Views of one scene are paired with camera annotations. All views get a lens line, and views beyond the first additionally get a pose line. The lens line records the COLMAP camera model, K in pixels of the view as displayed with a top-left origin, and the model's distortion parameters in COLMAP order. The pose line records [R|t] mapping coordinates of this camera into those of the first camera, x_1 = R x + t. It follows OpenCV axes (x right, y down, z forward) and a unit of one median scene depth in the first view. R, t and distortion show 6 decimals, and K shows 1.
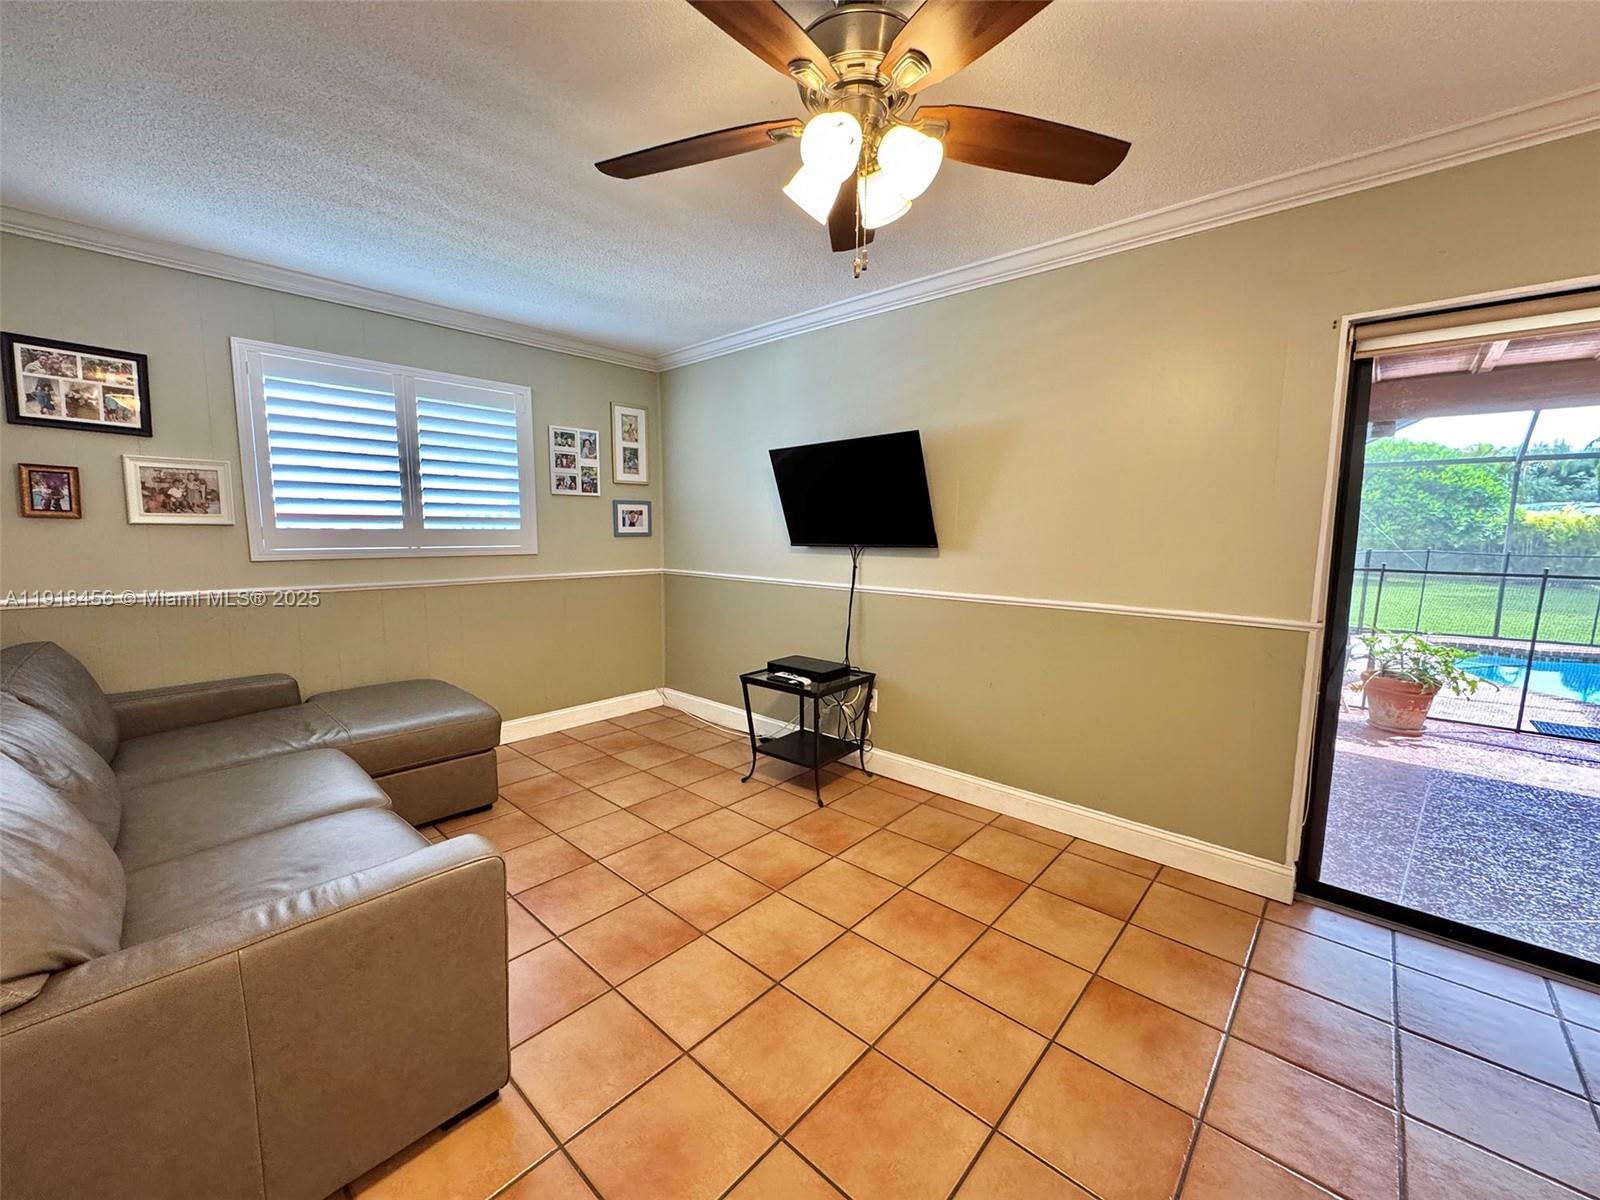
lens RADIAL K [[634.7, 0, 804.1], [0, 634.7, 601.9], [0, 0, 1]] dist [-0.008246, 0.001875]
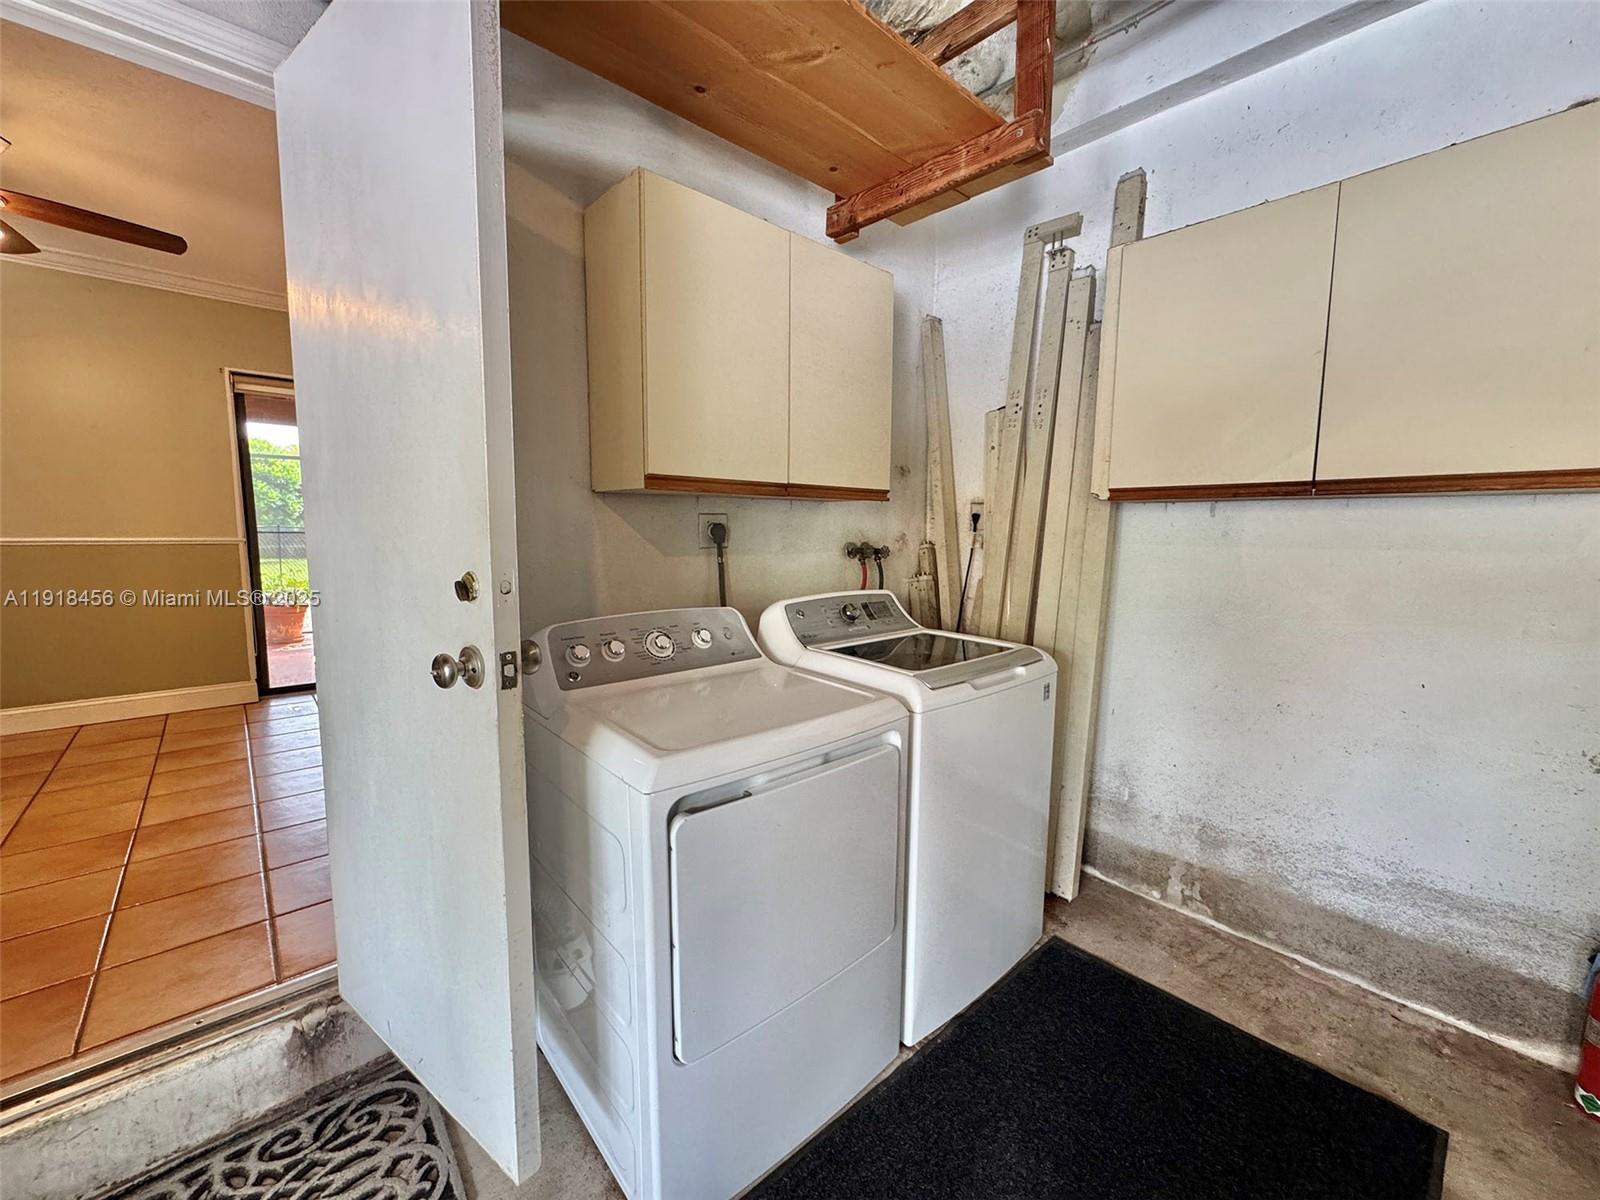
lens RADIAL K [[634.7, 0, 788.7], [0, 634.7, 597.1], [0, 0, 1]] dist [-0.008246, 0.001875]
pose [[0.109320, -0.116220, 0.987189, -0.480844], [0.106790, 0.988766, 0.104580, 0.105356], [-0.988253, 0.093989, 0.120503, -0.436079]]
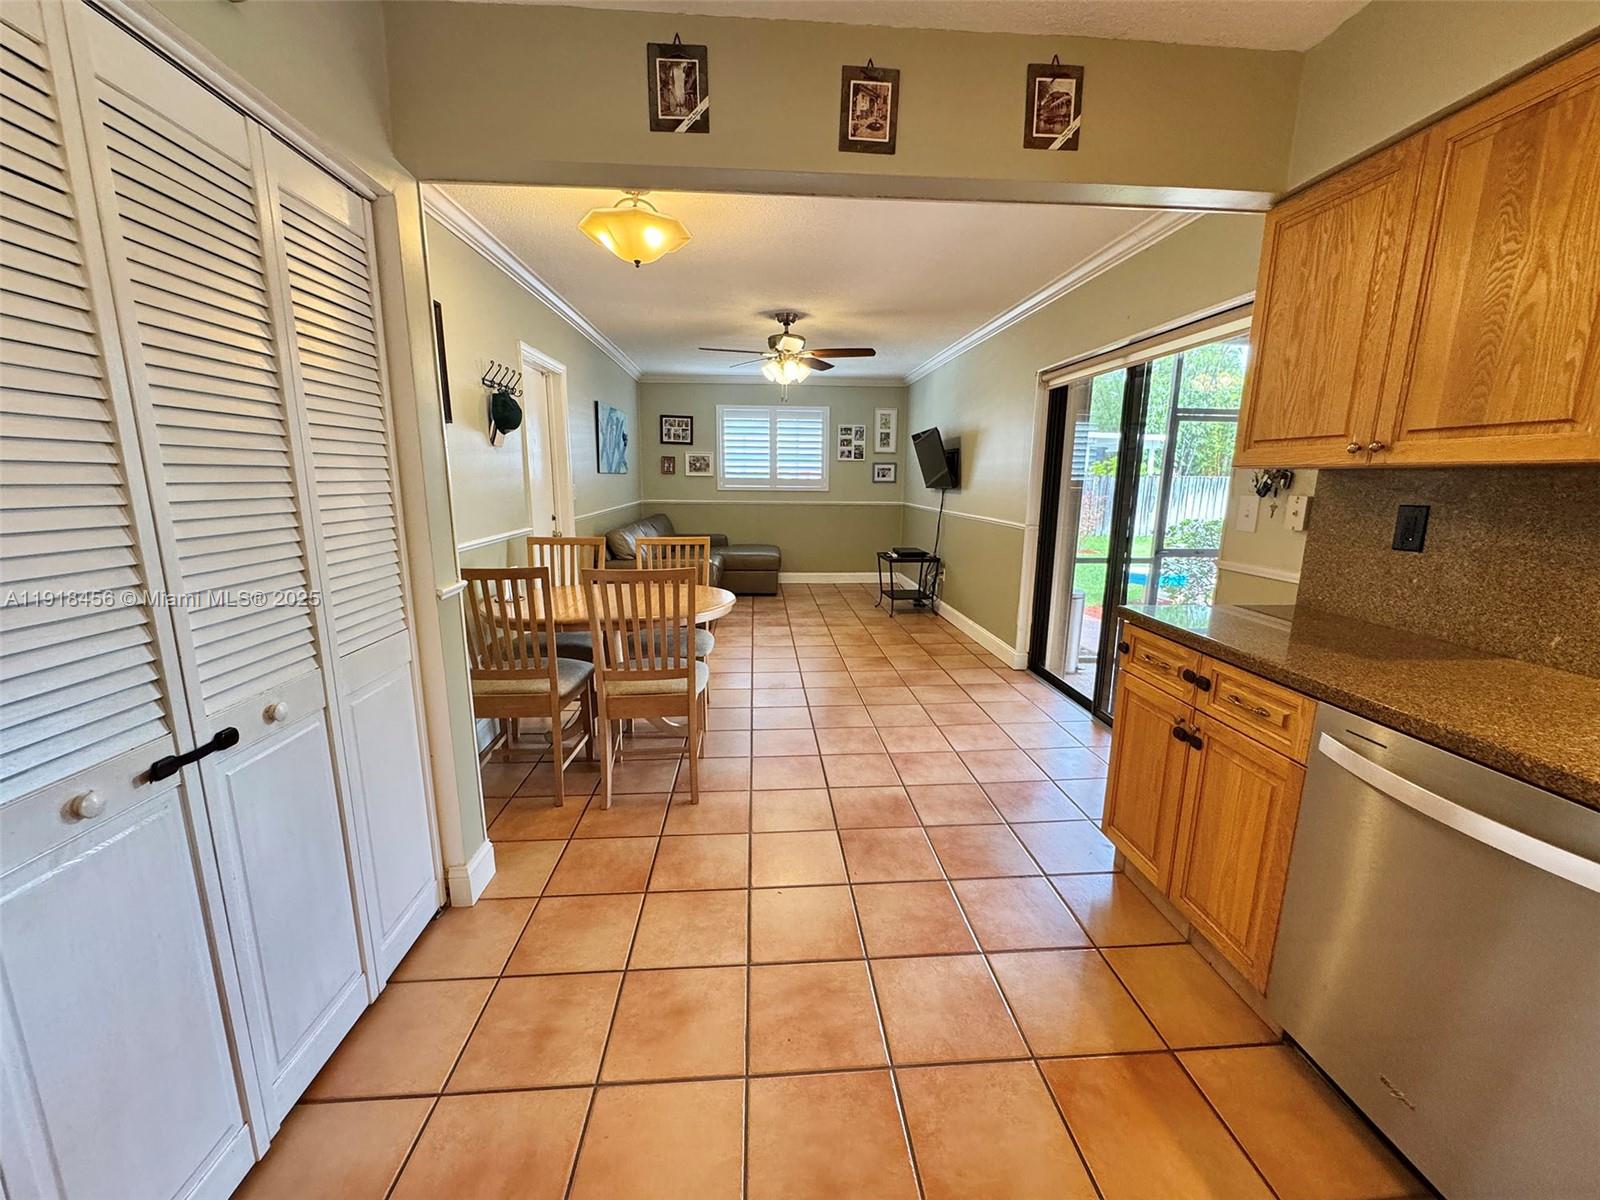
lens RADIAL K [[634.7, 0, 810.9], [0, 634.7, 595.6], [0, 0, 1]] dist [-0.008246, 0.001875]
pose [[0.729264, 0.125143, -0.672691, 1.020591], [-0.081492, 0.992020, 0.096203, 0.069881], [0.679362, -0.015338, 0.733643, -0.559651]]
